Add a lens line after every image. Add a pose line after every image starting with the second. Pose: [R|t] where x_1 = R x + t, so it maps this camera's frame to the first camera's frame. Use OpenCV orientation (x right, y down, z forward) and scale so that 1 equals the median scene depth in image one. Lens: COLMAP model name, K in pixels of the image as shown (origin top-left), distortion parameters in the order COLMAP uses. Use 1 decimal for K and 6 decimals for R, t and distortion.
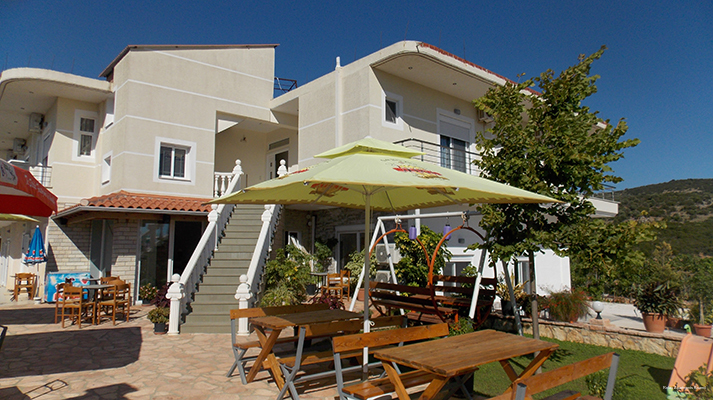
lens RADIAL K [[476.7, 0, 356.5], [0, 476.7, 200.0], [0, 0, 1]] dist [0.001756, 0.001320]
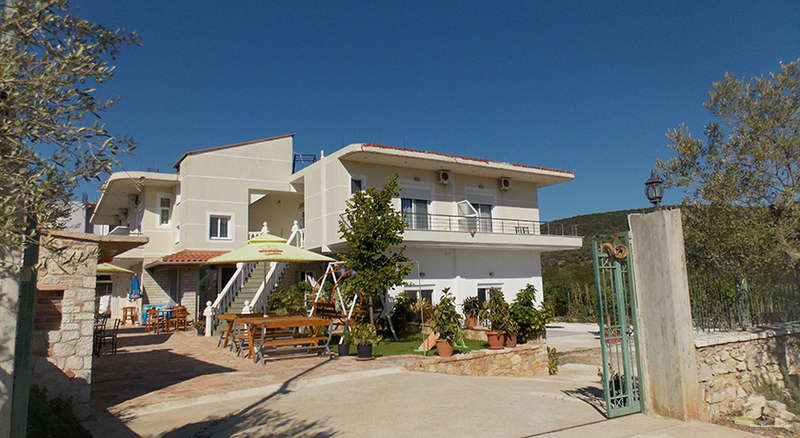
lens RADIAL K [[540.1, 0, 400.0], [0, 540.1, 219.0], [0, 0, 1]] dist [-0.003676, -0.000427]
pose [[0.988645, -0.047729, -0.142491, 0.393674], [0.045295, 0.998768, -0.020285, -0.045861], [0.143283, 0.013600, 0.989588, -0.548747]]
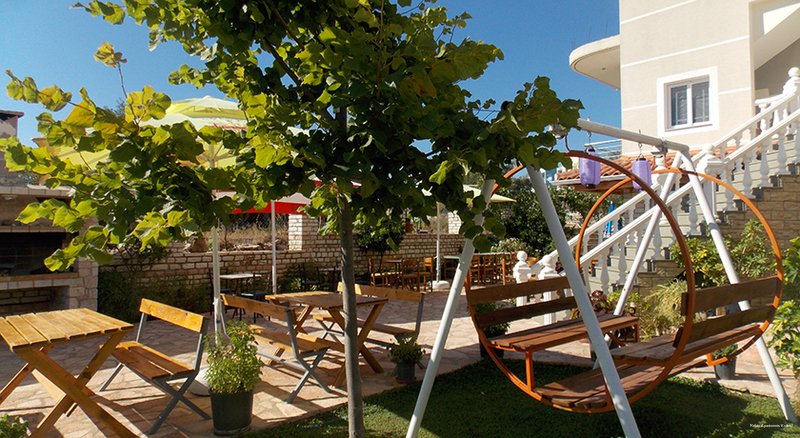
lens RADIAL K [[540.1, 0, 400.0], [0, 540.1, 219.0], [0, 0, 1]] dist [-0.003676, -0.000427]
pose [[0.020923, -0.032162, -0.999264, 0.425135], [0.109624, 0.993530, -0.029682, 0.071510], [0.993753, -0.108922, 0.024314, 0.507828]]
